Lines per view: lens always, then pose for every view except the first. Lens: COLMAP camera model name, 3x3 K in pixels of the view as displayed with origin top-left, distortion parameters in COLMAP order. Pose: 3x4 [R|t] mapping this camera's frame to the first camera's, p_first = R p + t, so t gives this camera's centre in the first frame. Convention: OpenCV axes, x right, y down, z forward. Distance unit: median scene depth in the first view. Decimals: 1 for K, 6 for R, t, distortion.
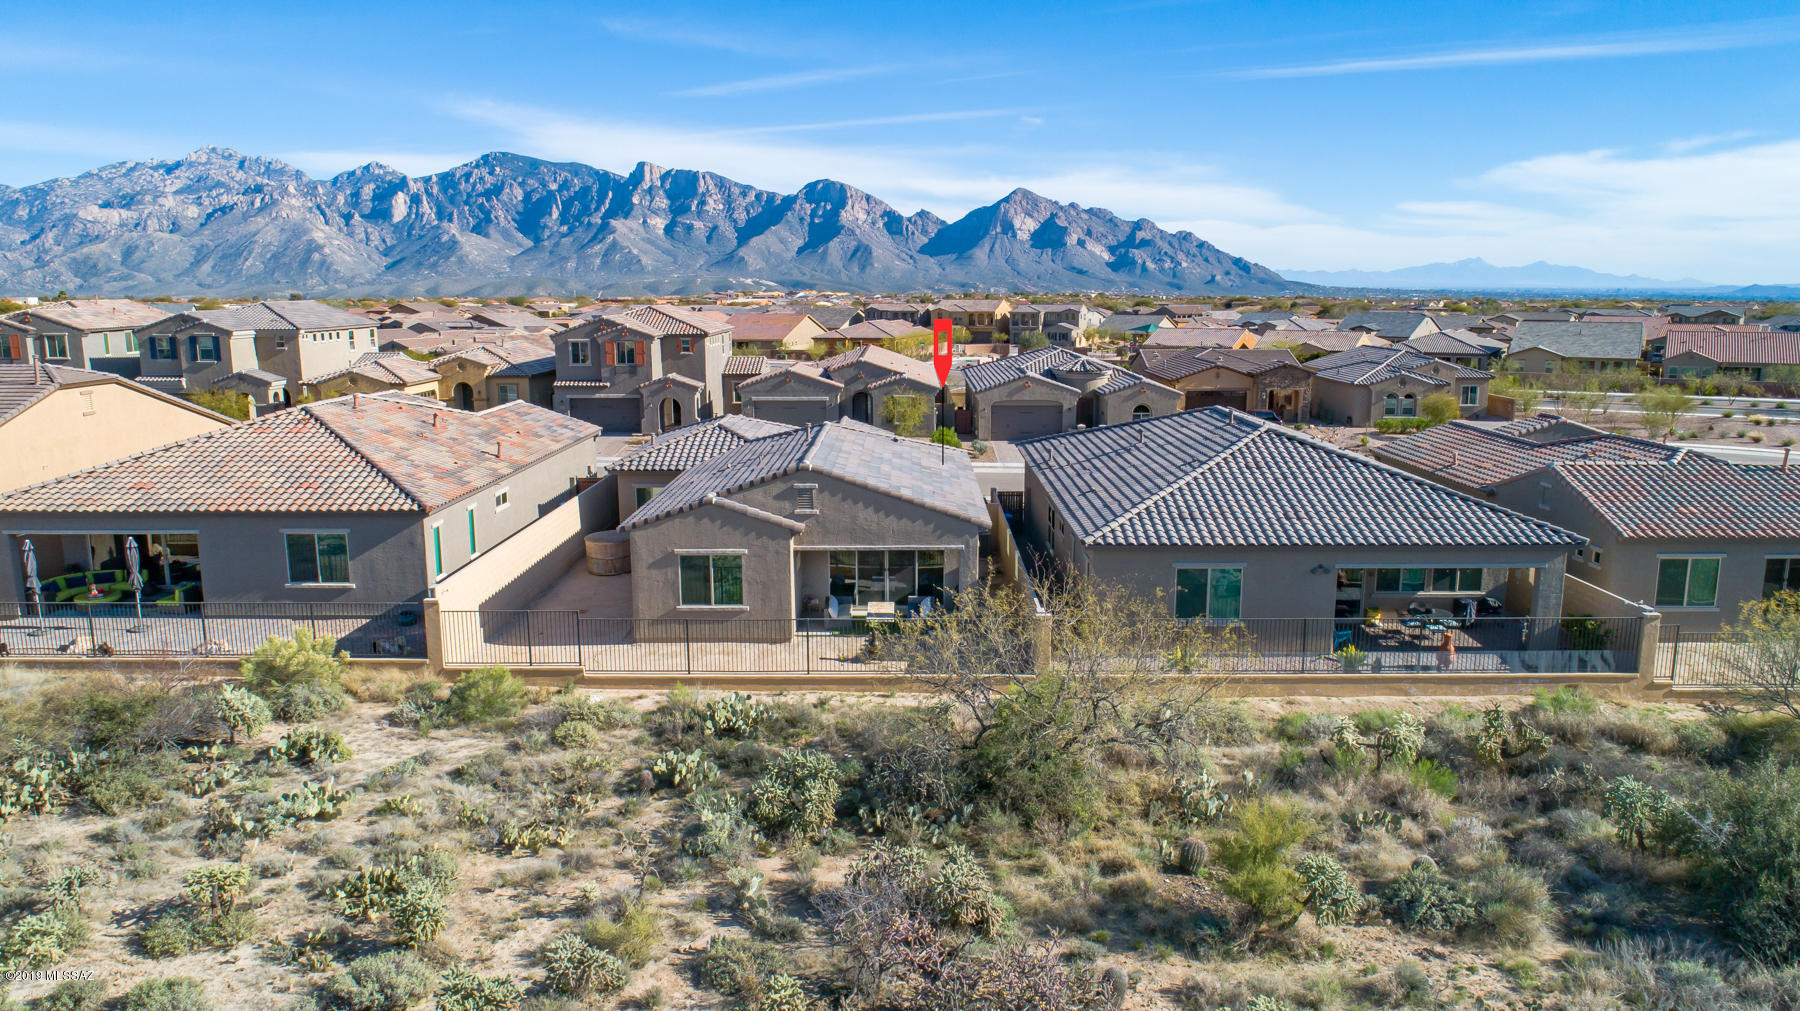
lens RADIAL K [[1266.5, 0, 900.0], [0, 1266.5, 505.5], [0, 0, 1]] dist [-0.006344, -0.002013]
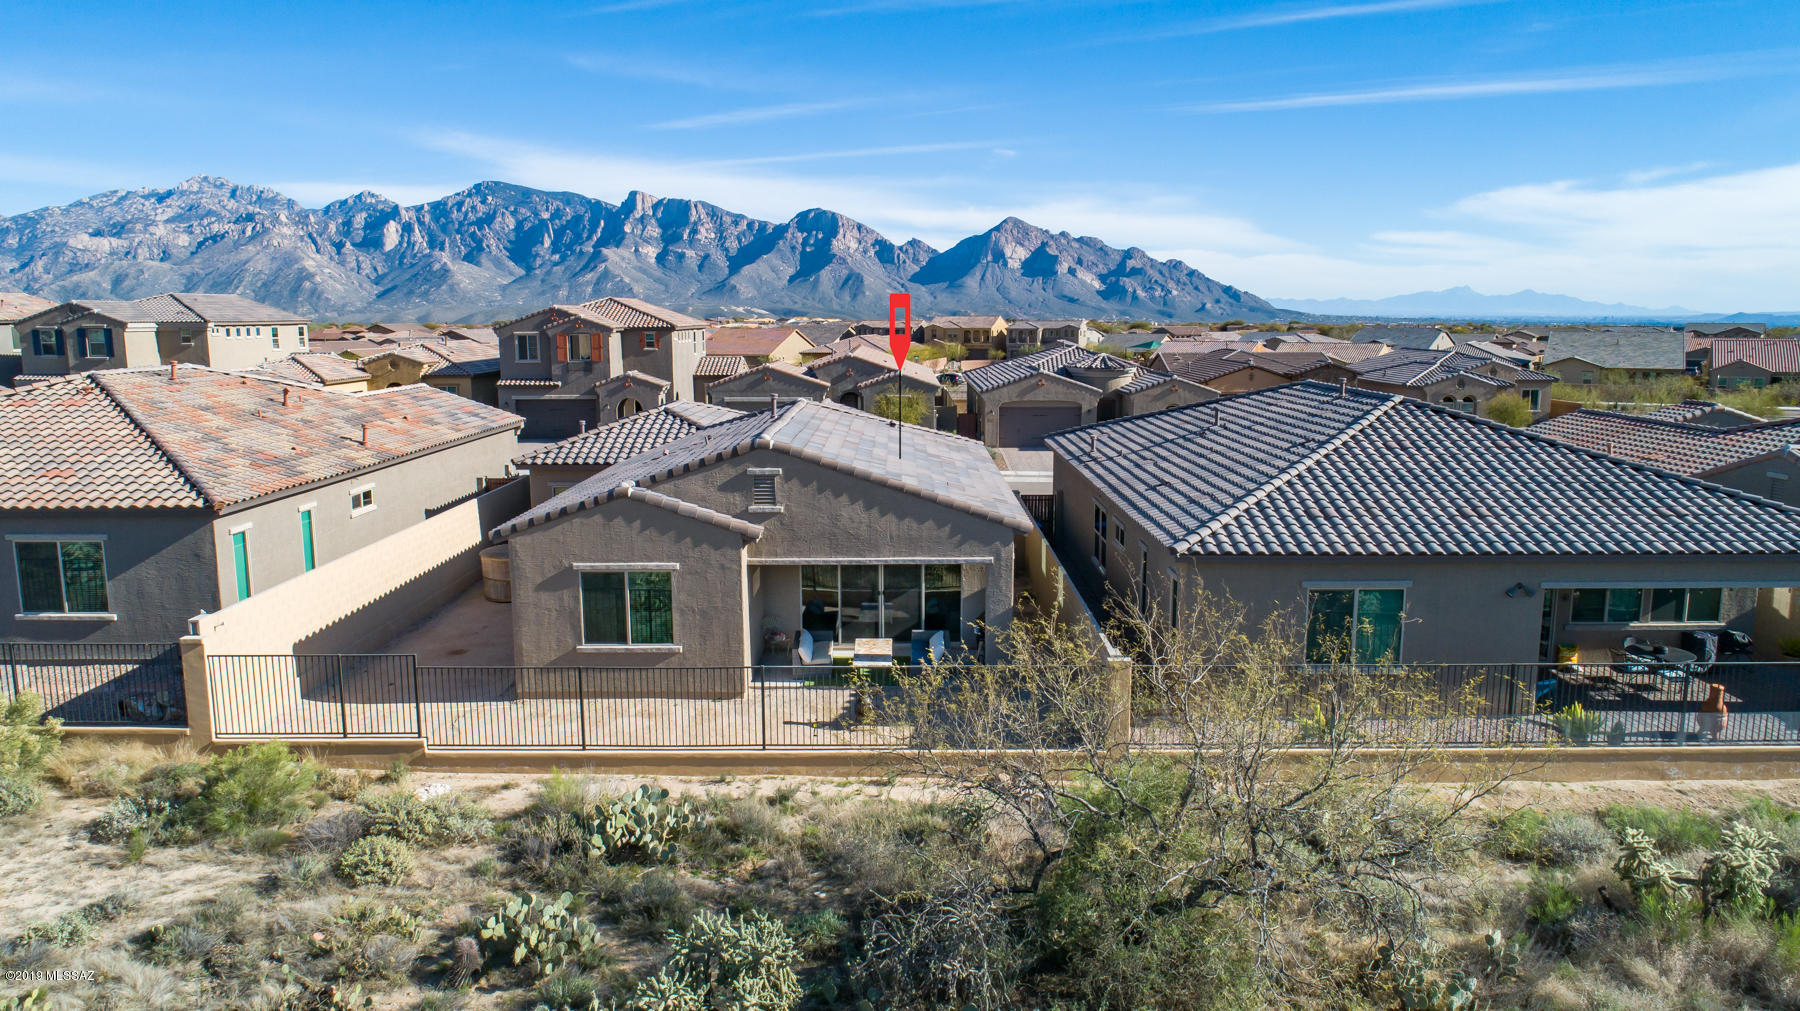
lens RADIAL K [[1266.5, 0, 900.0], [0, 1266.5, 505.5], [0, 0, 1]] dist [-0.006344, -0.002013]
pose [[0.999978, -0.001346, 0.006568, -0.004978], [0.001491, 0.999756, -0.022040, 0.018511], [-0.006537, 0.022050, 0.999736, 0.306772]]
